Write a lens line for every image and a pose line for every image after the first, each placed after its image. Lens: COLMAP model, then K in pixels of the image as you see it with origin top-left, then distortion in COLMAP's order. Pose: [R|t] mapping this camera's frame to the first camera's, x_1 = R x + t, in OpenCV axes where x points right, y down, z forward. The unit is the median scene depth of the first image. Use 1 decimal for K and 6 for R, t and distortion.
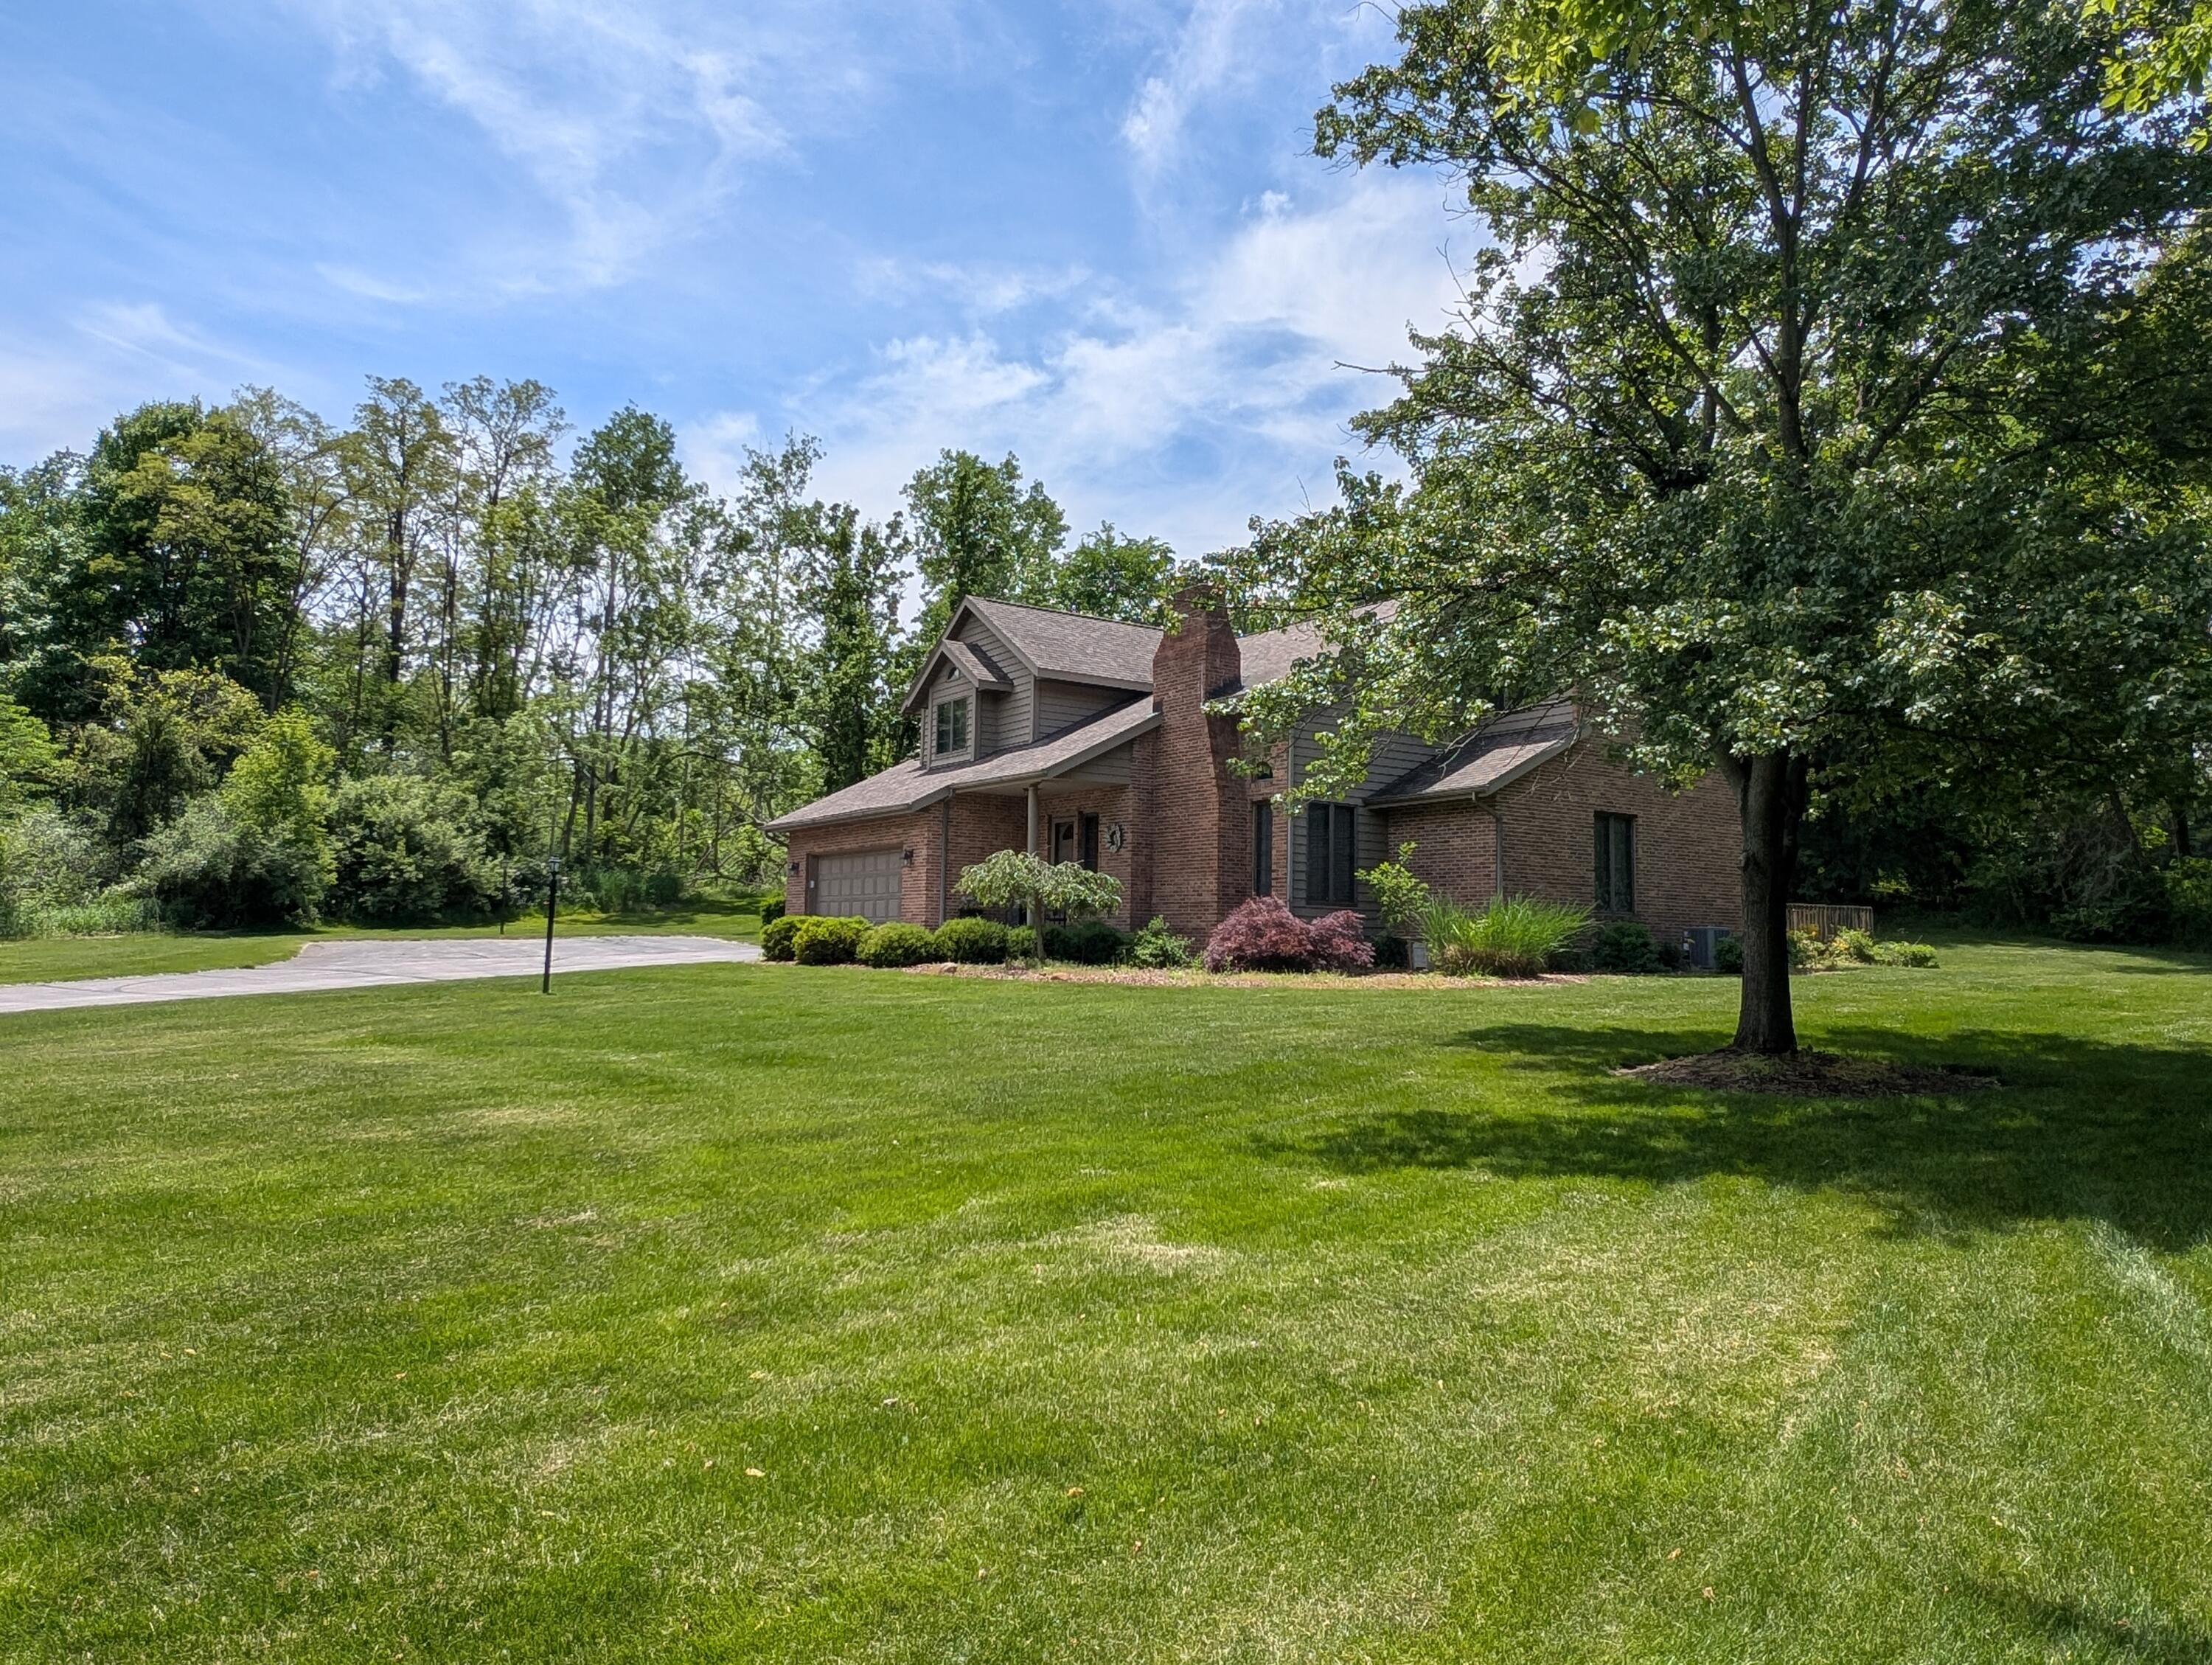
lens RADIAL K [[737.0, 0, 1124.6], [0, 737.0, 859.7], [0, 0, 1]] dist [0.004090, -0.000608]
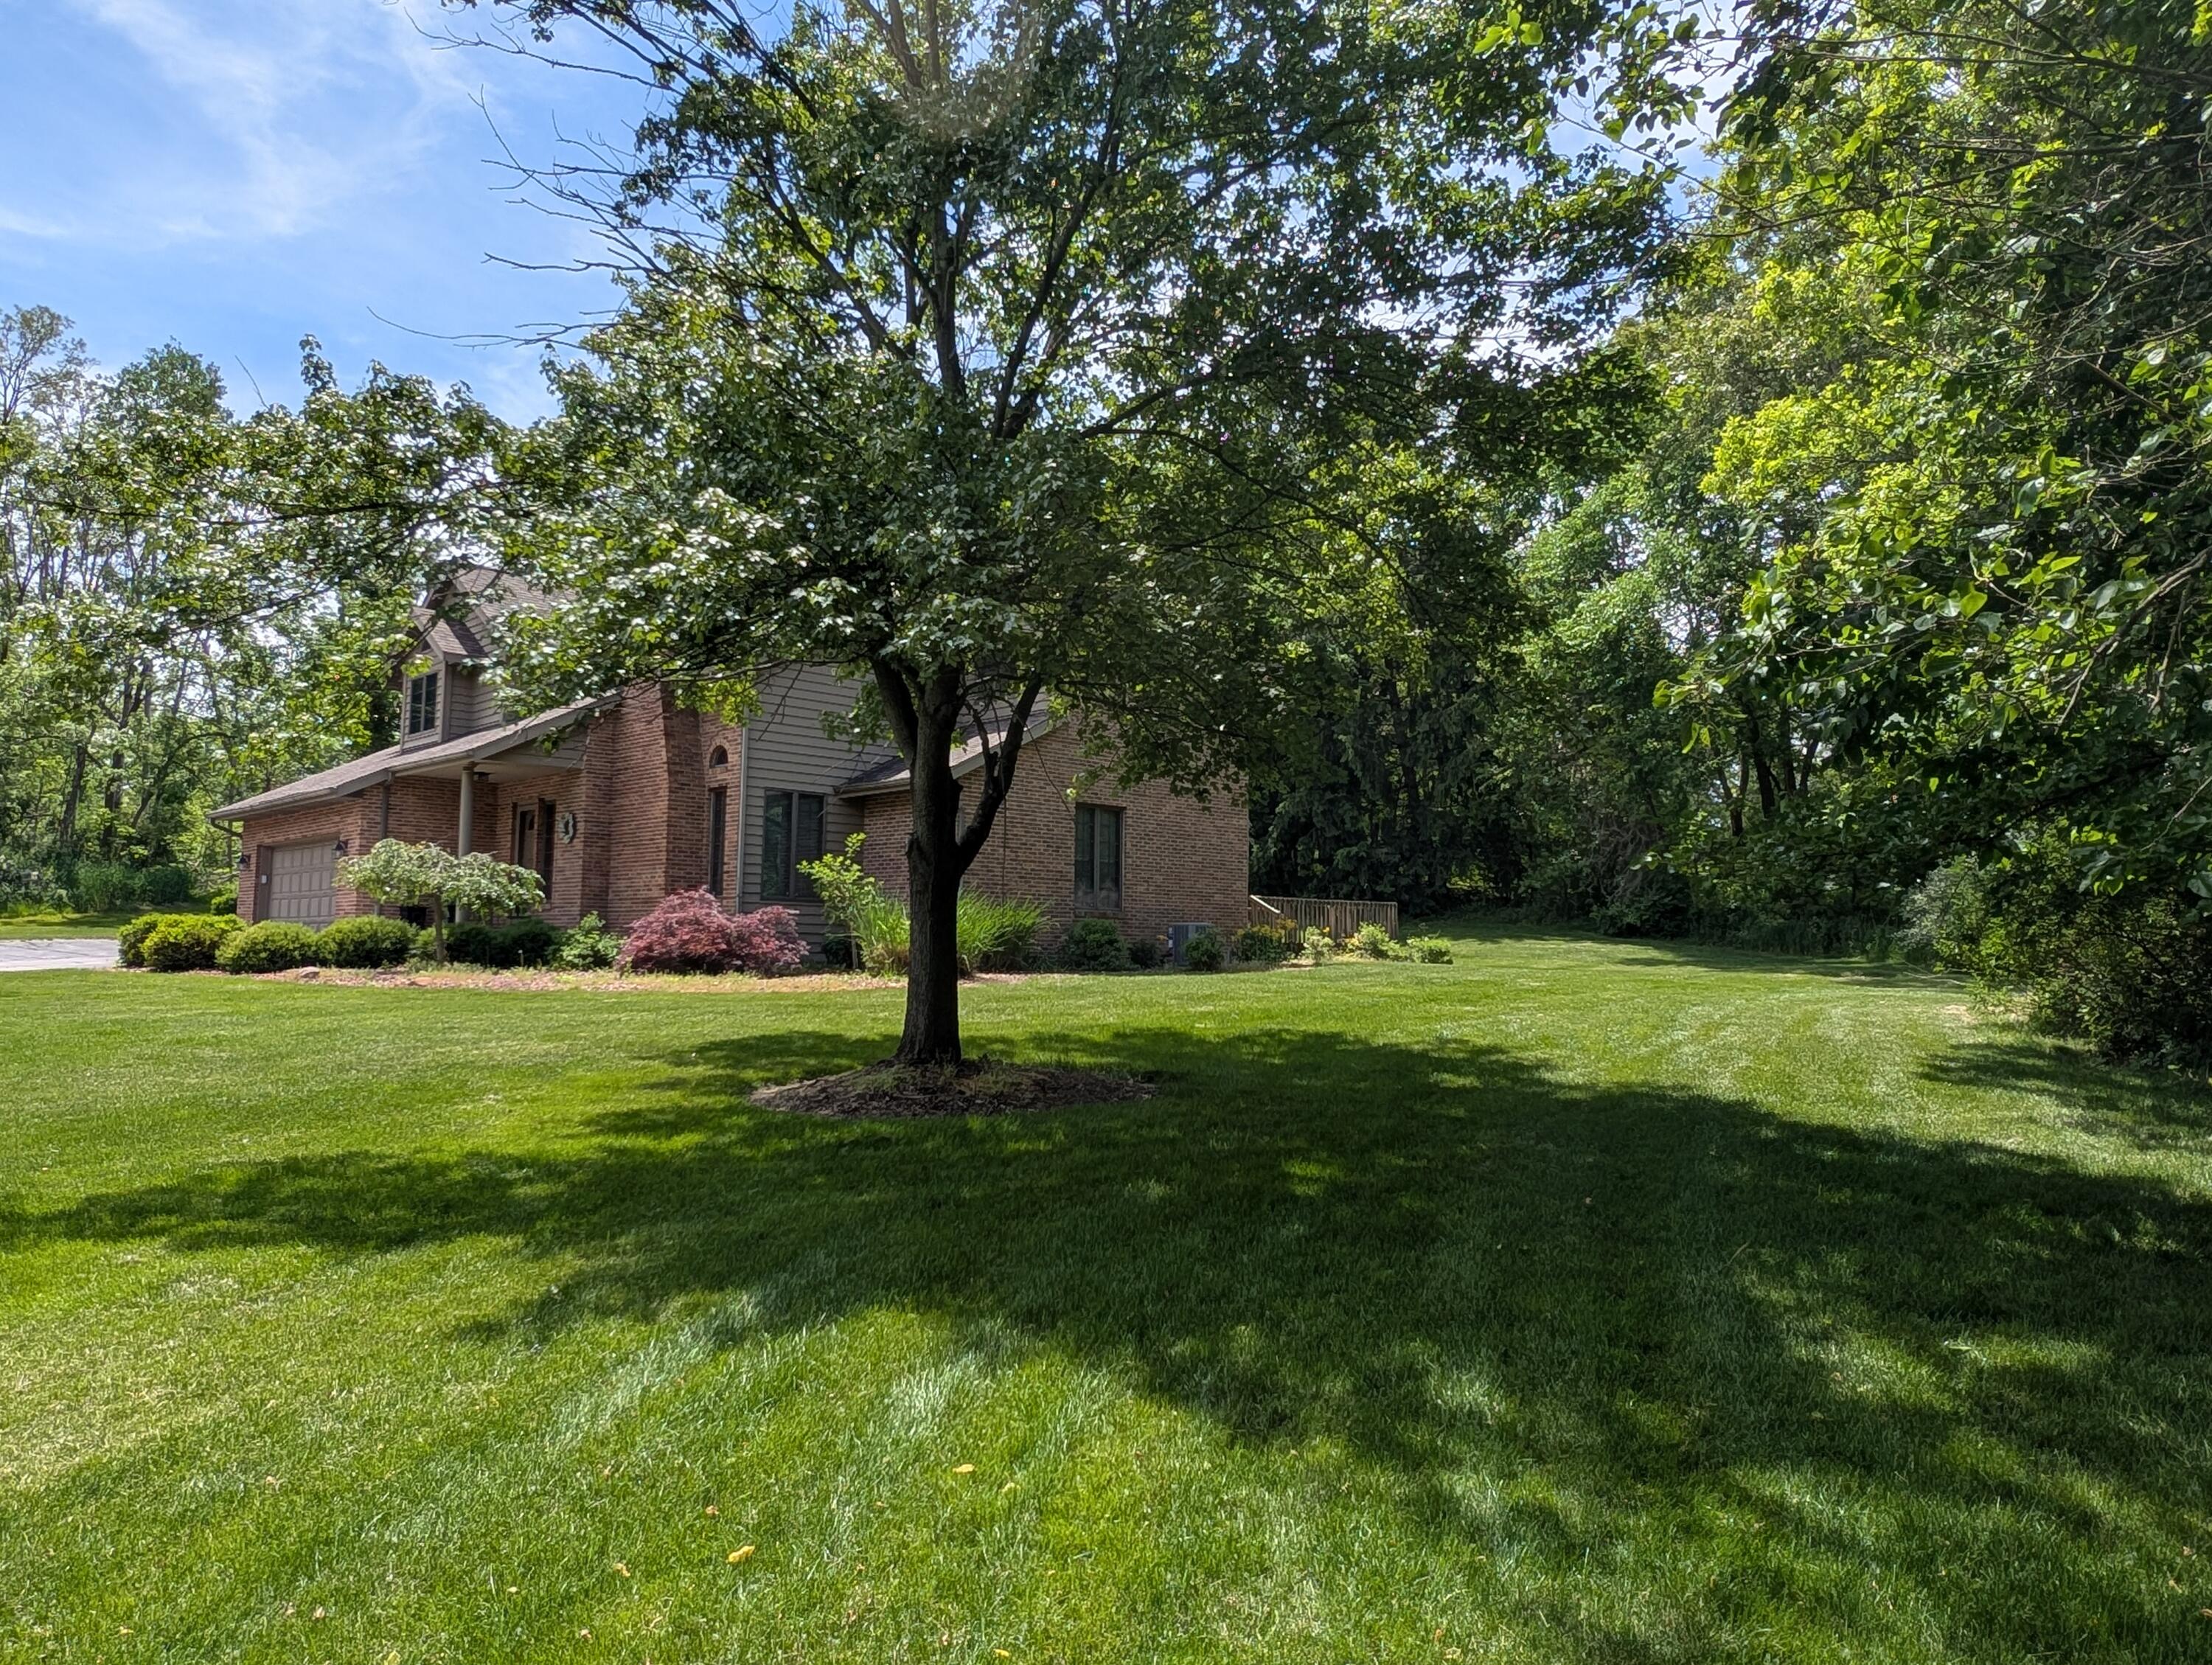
lens RADIAL K [[737.0, 0, 1097.6], [0, 737.0, 851.4], [0, 0, 1]] dist [0.004090, -0.000608]
pose [[0.999259, -0.001689, 0.038461, 0.642317], [0.001631, 0.999998, 0.001517, 0.000079], [-0.038463, -0.001454, 0.999259, 0.070631]]
